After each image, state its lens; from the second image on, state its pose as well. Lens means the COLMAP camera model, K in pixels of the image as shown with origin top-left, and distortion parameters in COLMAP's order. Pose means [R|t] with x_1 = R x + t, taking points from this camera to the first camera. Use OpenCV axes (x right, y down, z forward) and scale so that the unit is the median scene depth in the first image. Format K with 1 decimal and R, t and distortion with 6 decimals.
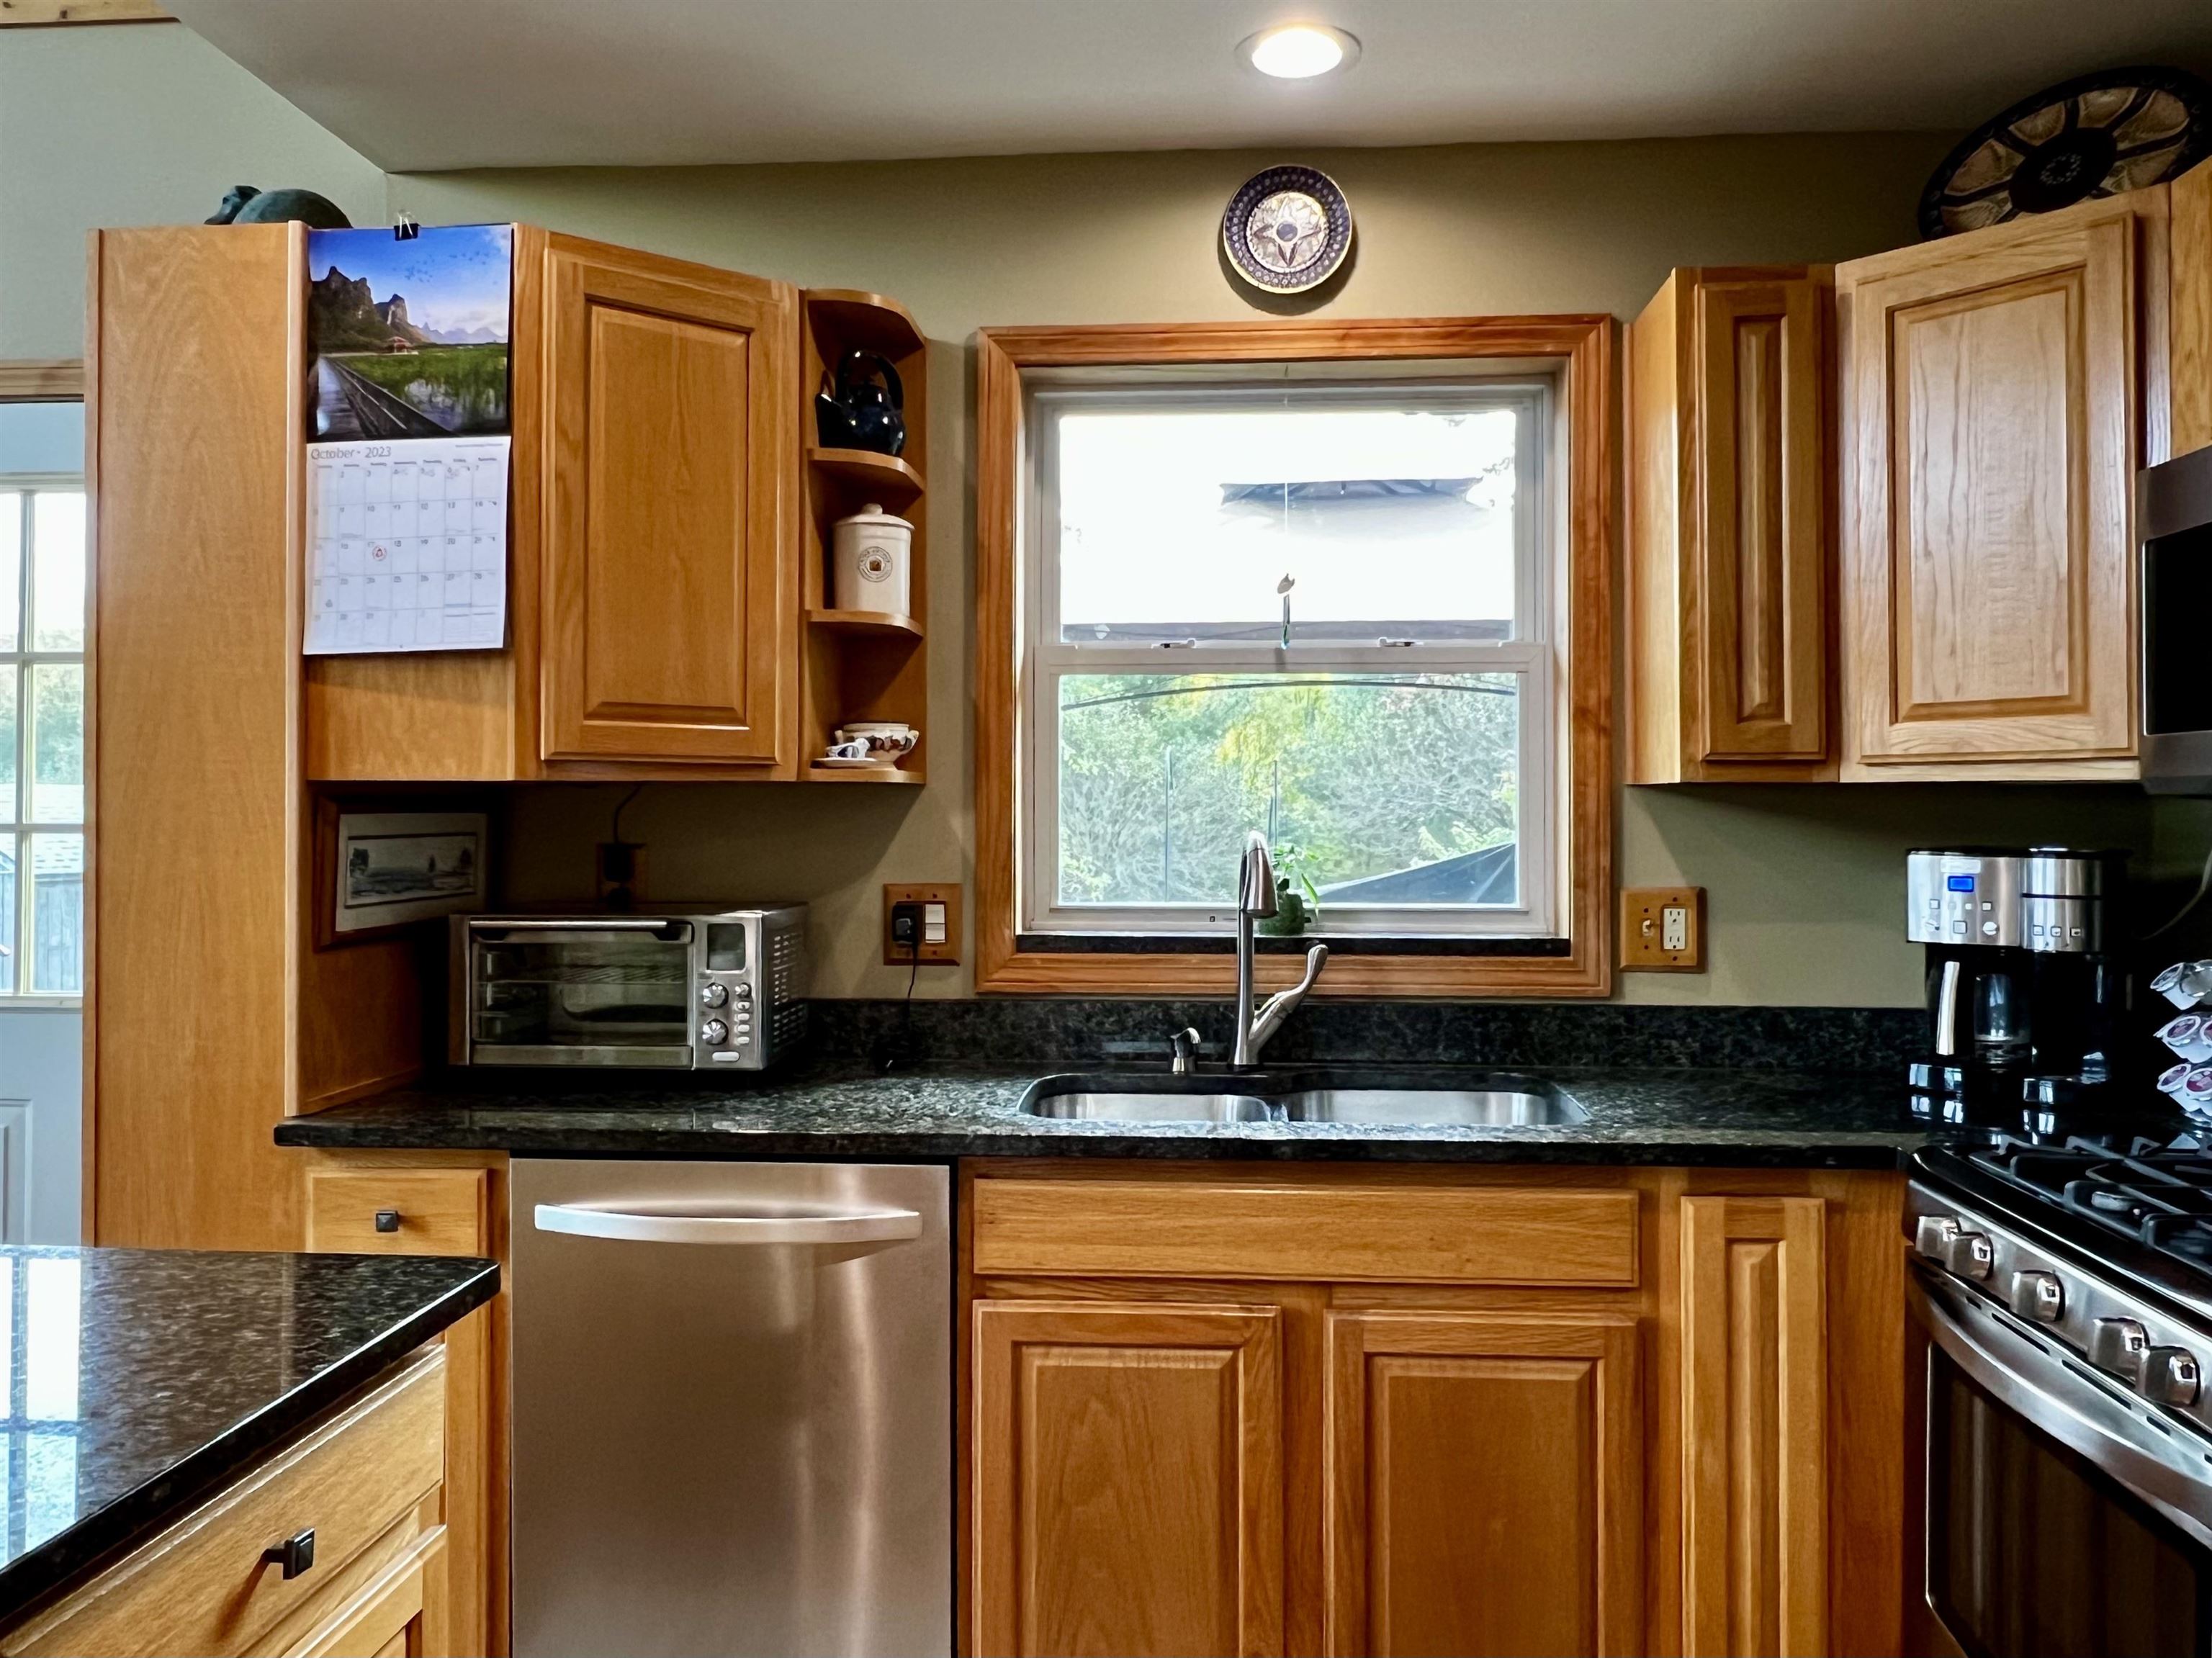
lens RADIAL K [[1498.6, 0, 1107.7], [0, 1498.6, 826.1], [0, 0, 1]] dist [-0.022575, -0.002364]
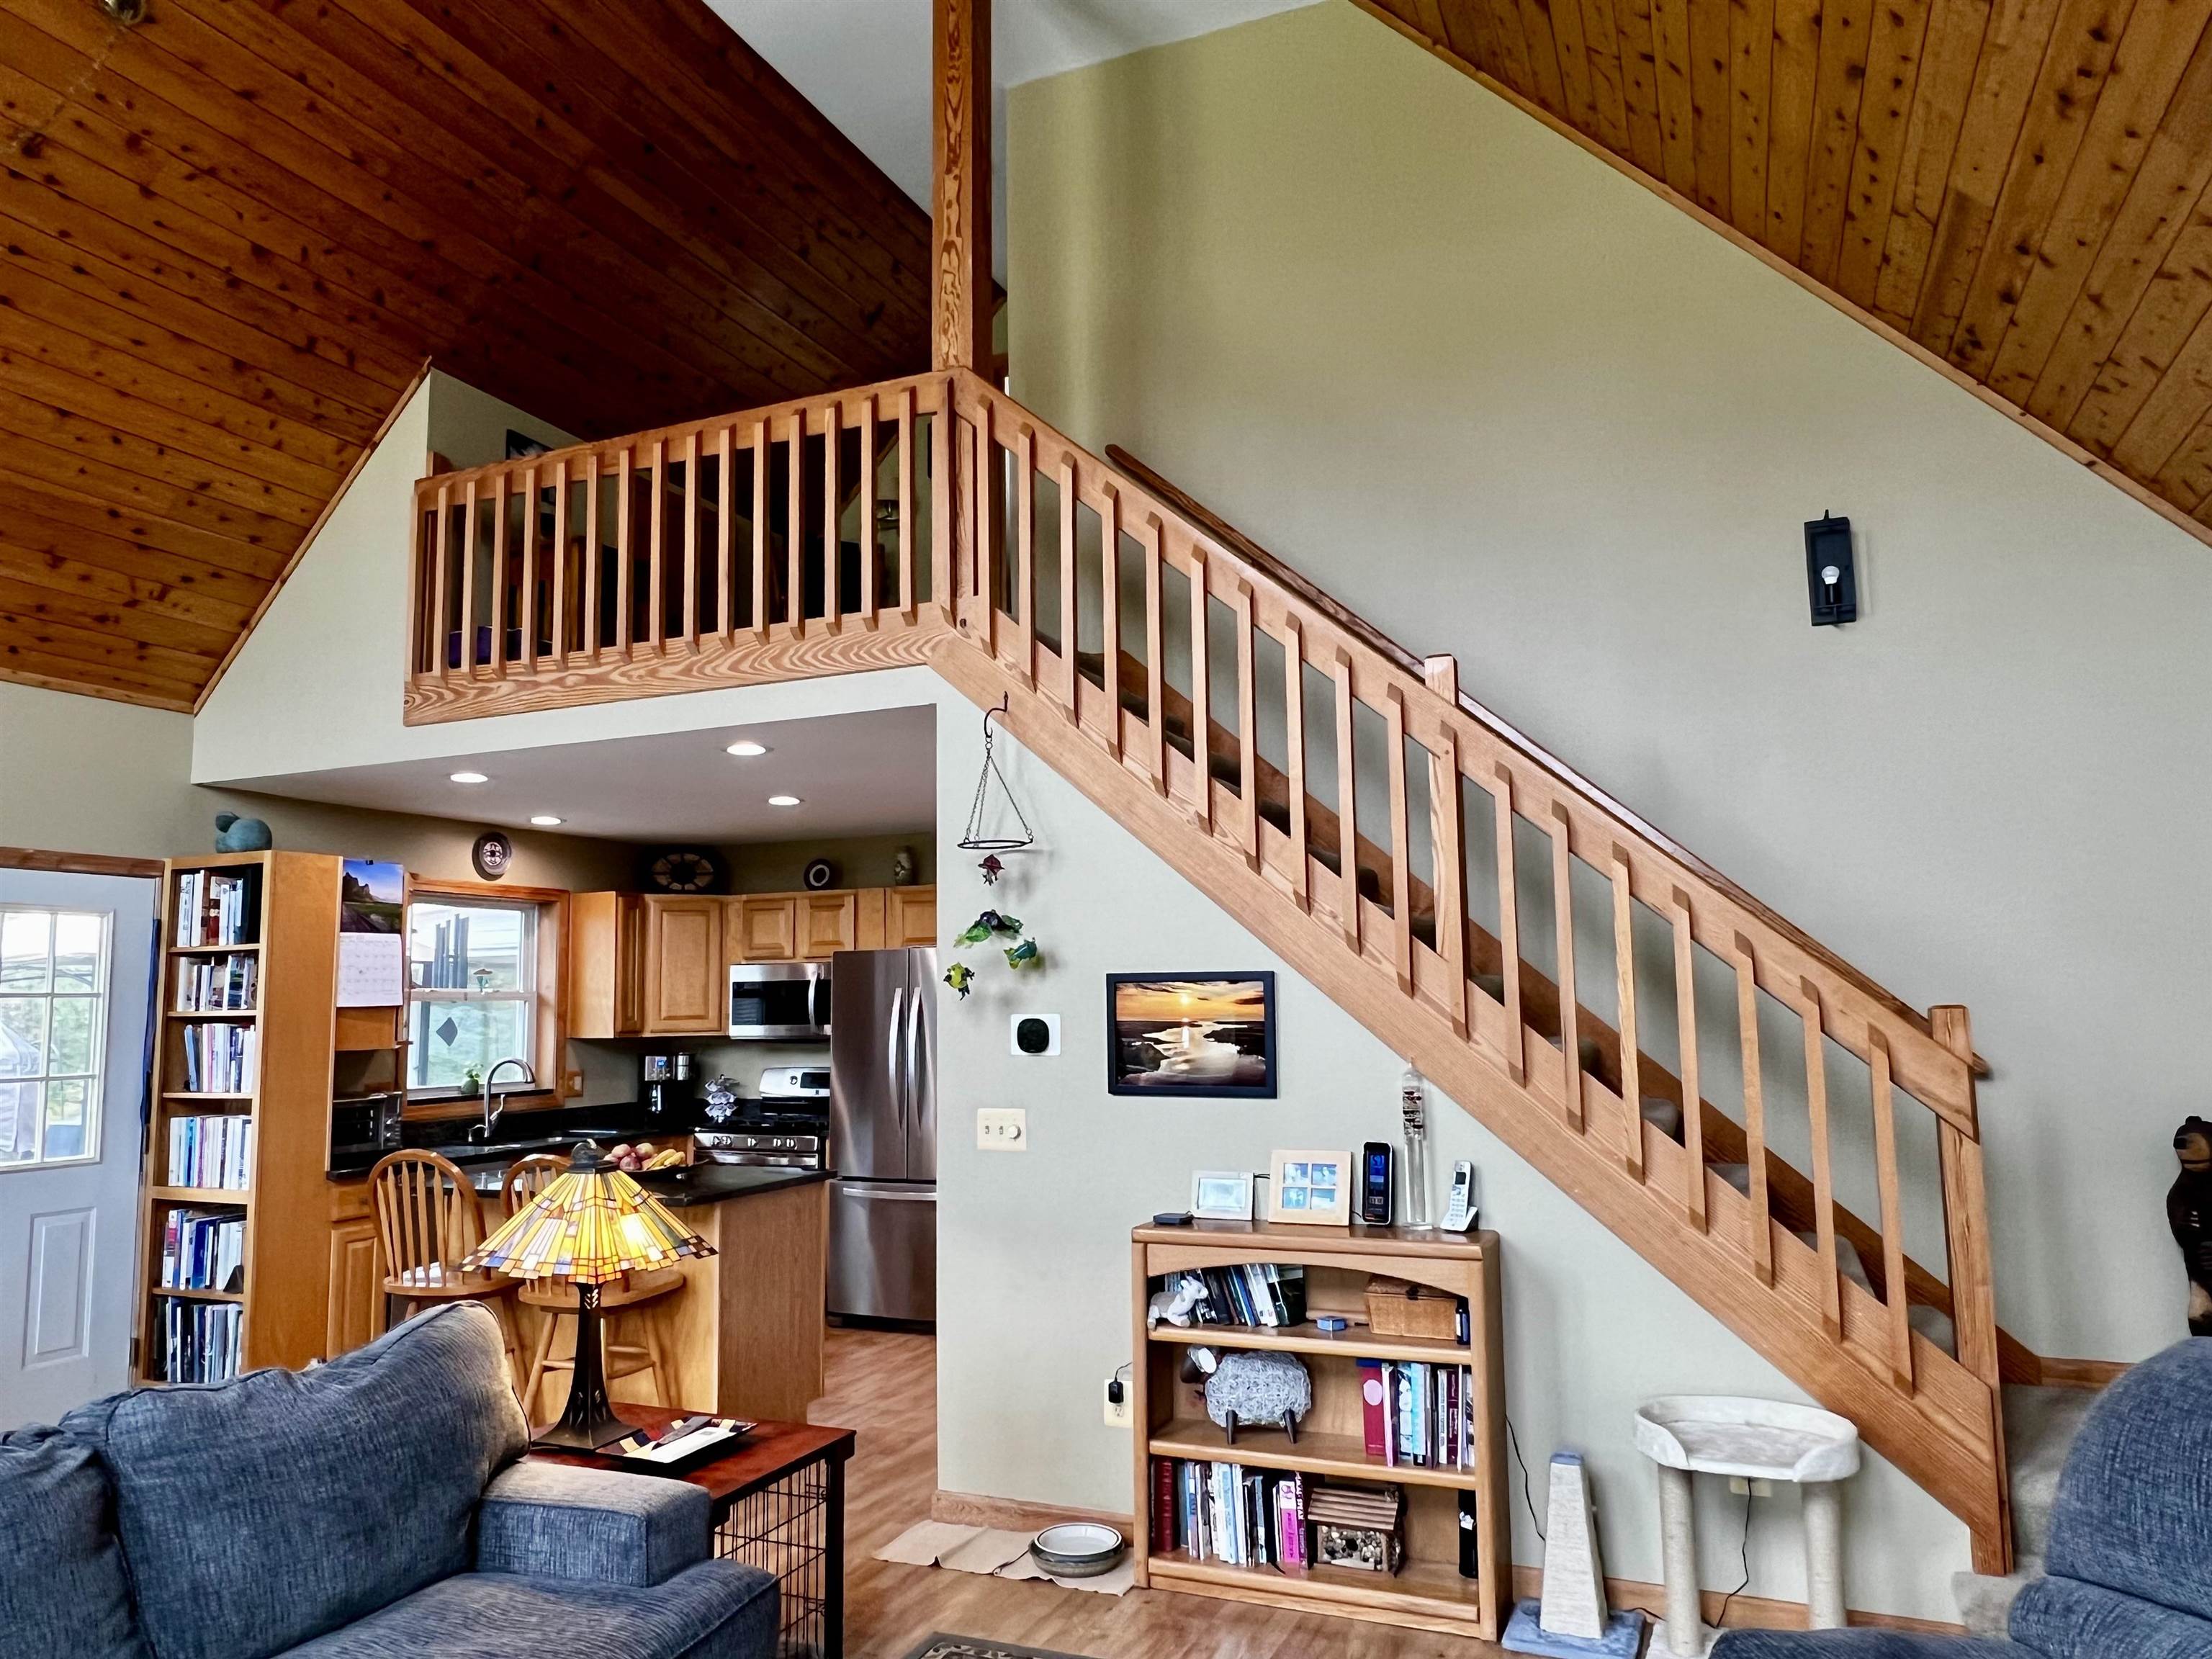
lens RADIAL K [[1498.7, 0, 1104.1], [0, 1498.7, 831.2], [0, 0, 1]] dist [-0.022575, -0.002364]
pose [[0.313098, 0.099886, 0.944453, -2.703898], [0.026076, 0.993175, -0.113683, -0.084752], [-0.949363, 0.060221, 0.308357, -1.244938]]
